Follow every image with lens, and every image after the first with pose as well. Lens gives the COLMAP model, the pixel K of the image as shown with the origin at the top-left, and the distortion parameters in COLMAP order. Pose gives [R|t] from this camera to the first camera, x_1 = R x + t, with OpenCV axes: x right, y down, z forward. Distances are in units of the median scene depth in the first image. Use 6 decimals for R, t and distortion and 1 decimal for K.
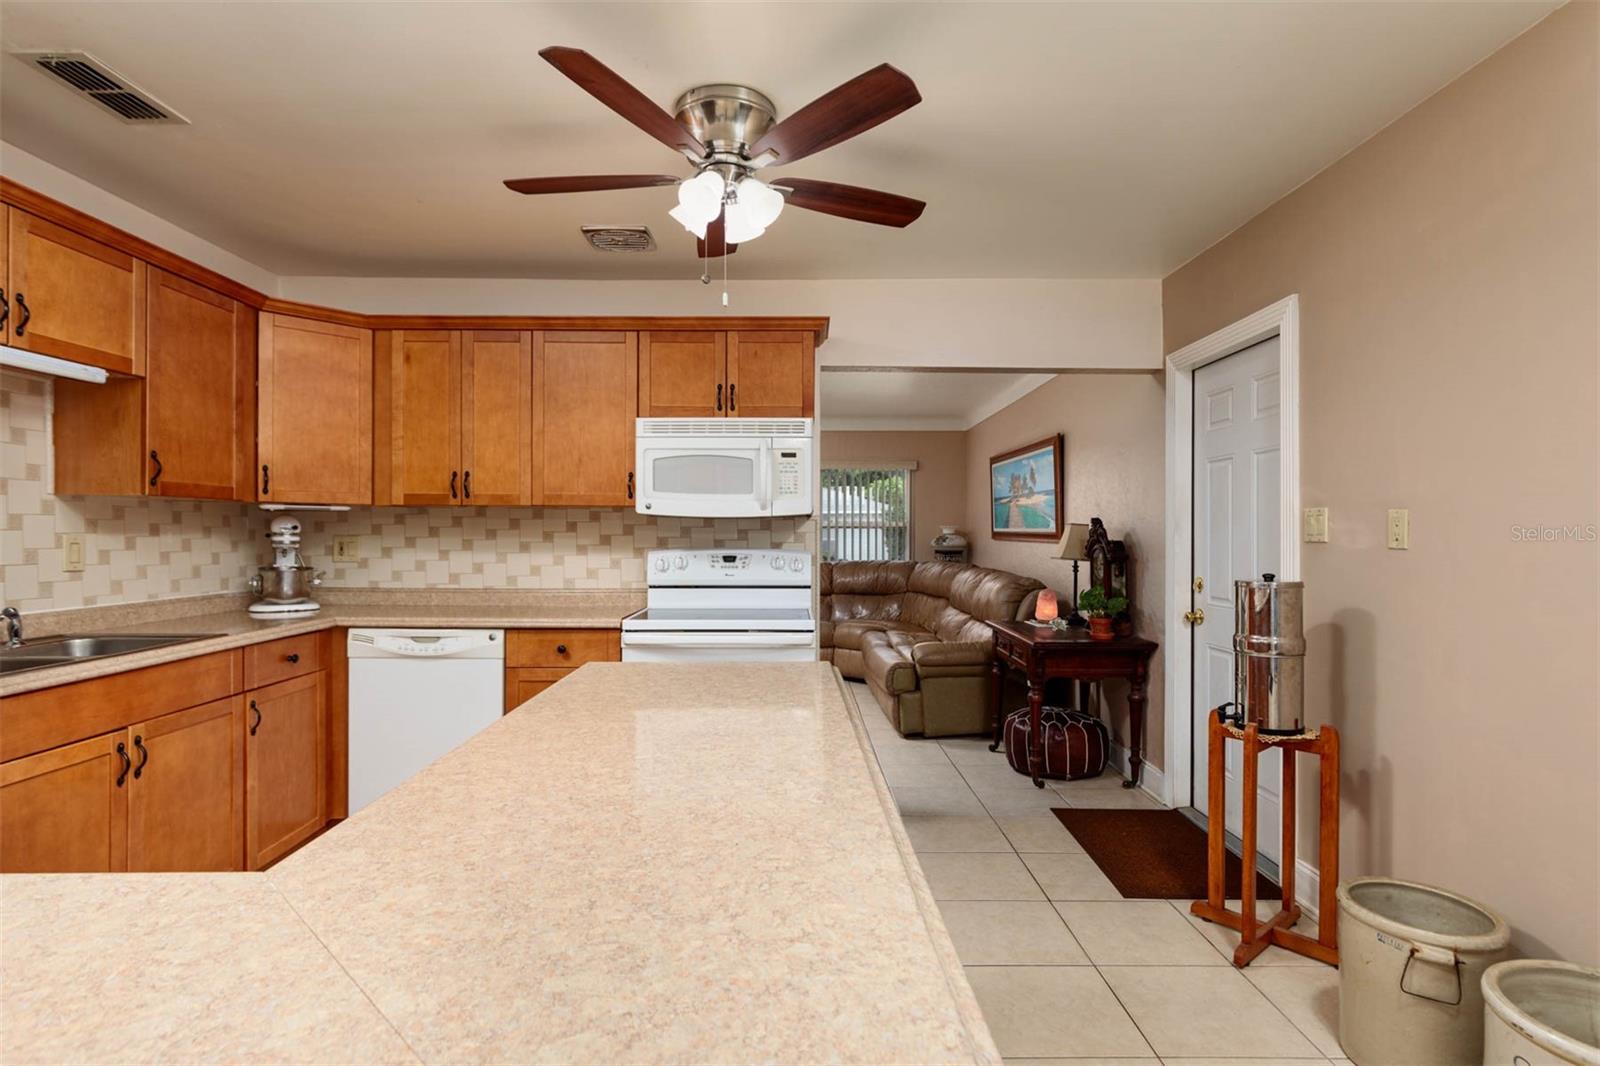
lens RADIAL K [[779.1, 0, 796.7], [0, 779.1, 537.7], [0, 0, 1]] dist [-0.004034, -0.000605]
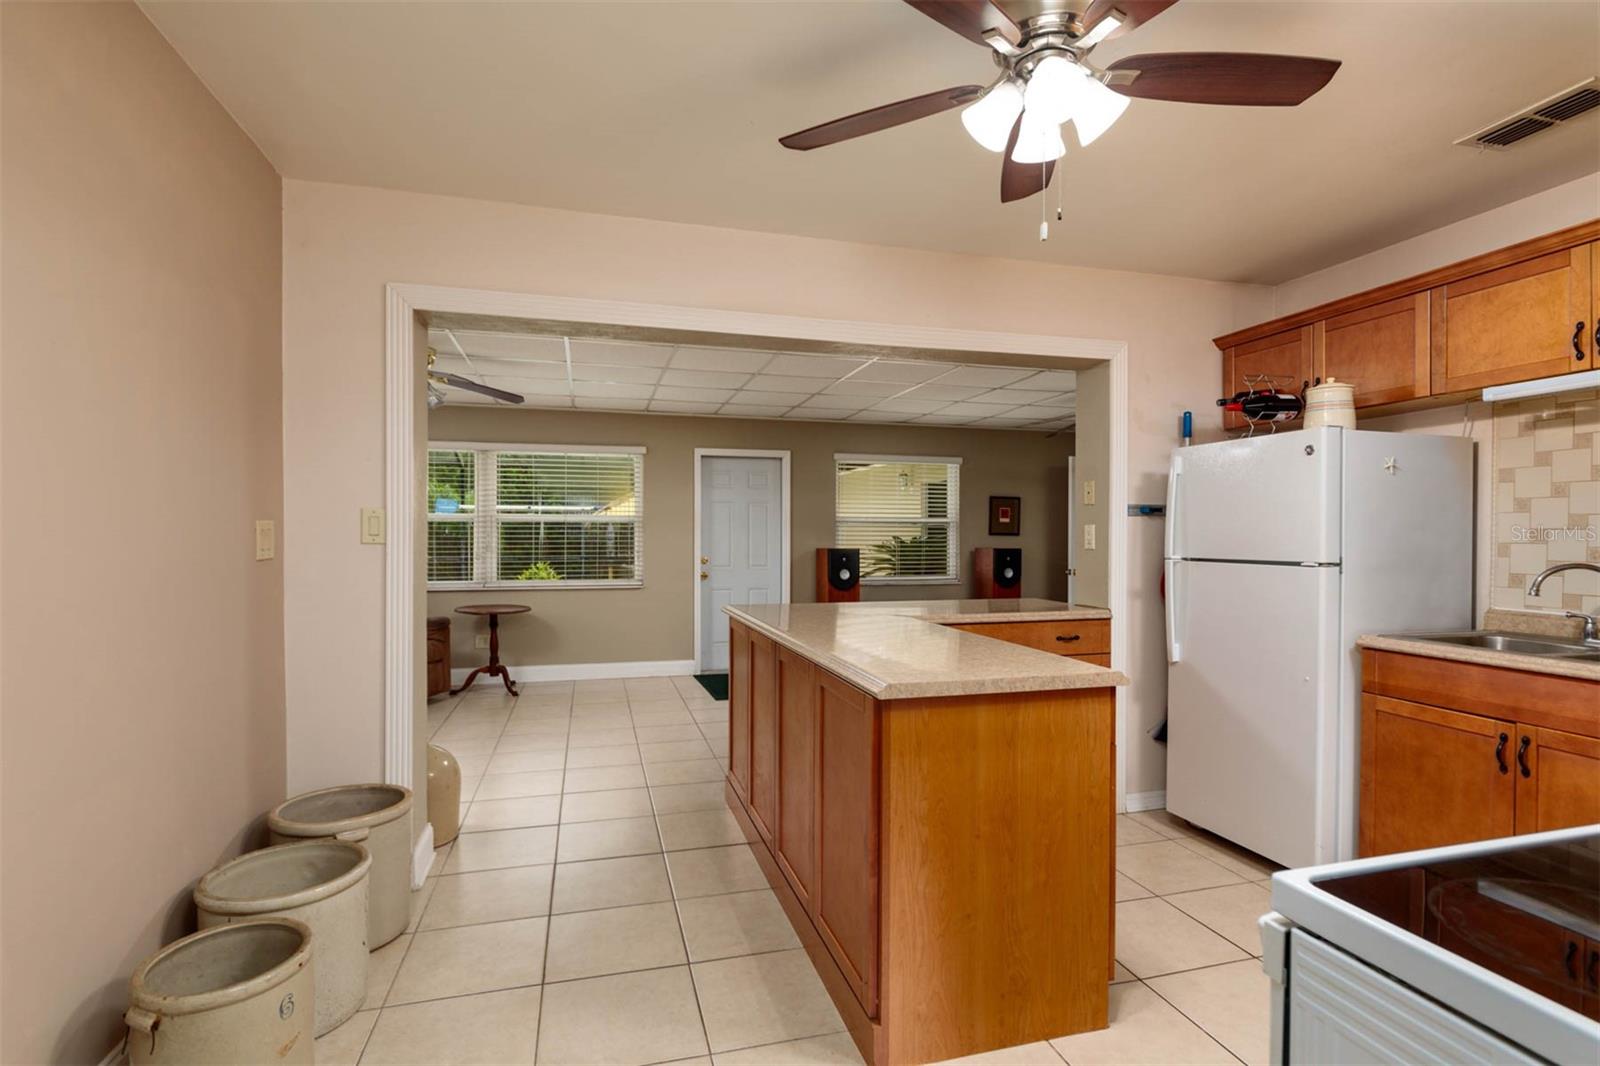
lens RADIAL K [[779.1, 0, 796.7], [0, 779.1, 537.7], [0, 0, 1]] dist [-0.004034, -0.000605]
pose [[-0.965012, -0.005088, -0.262157, 0.228787], [-0.007502, 0.999938, 0.008210, -0.005786], [0.262099, 0.009889, -0.964990, 1.118067]]
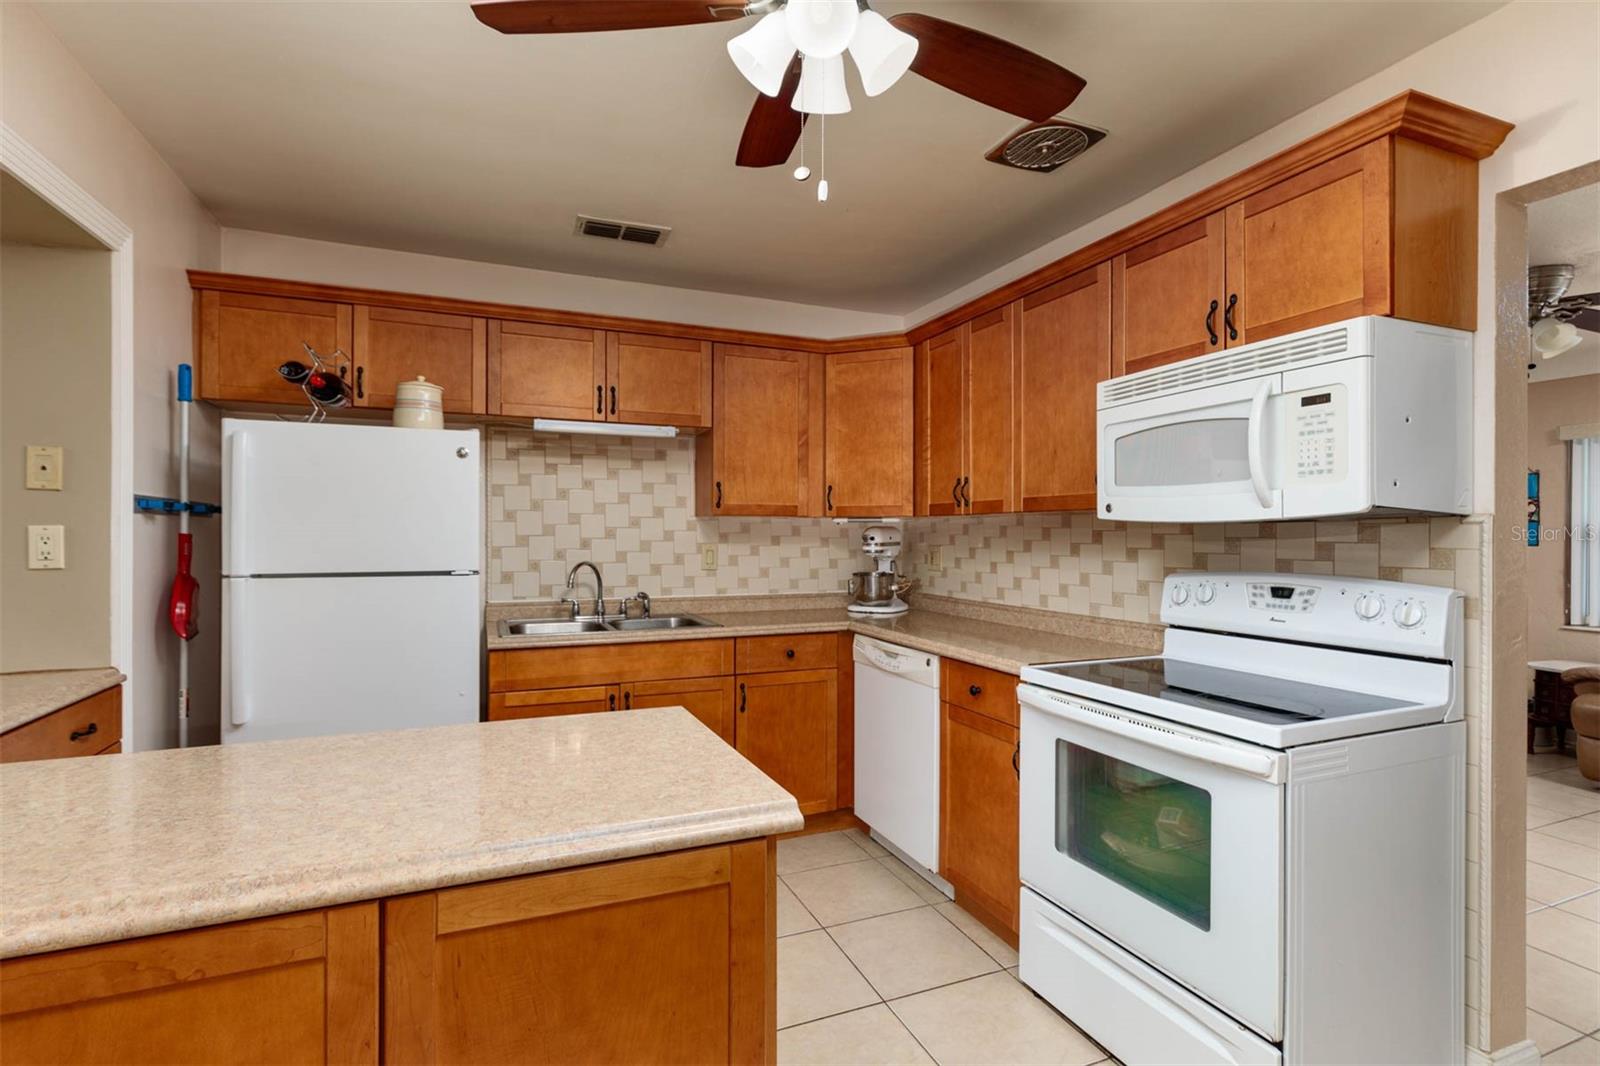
lens RADIAL K [[749.2, 0, 790.9], [0, 749.2, 537.1], [0, 0, 1]] dist [0.001013, -0.000062]
pose [[0.386328, -0.000871, -0.922361, 0.314071], [-0.006970, 0.999968, -0.003863, -0.010106], [0.922335, 0.007922, 0.386310, 0.483965]]
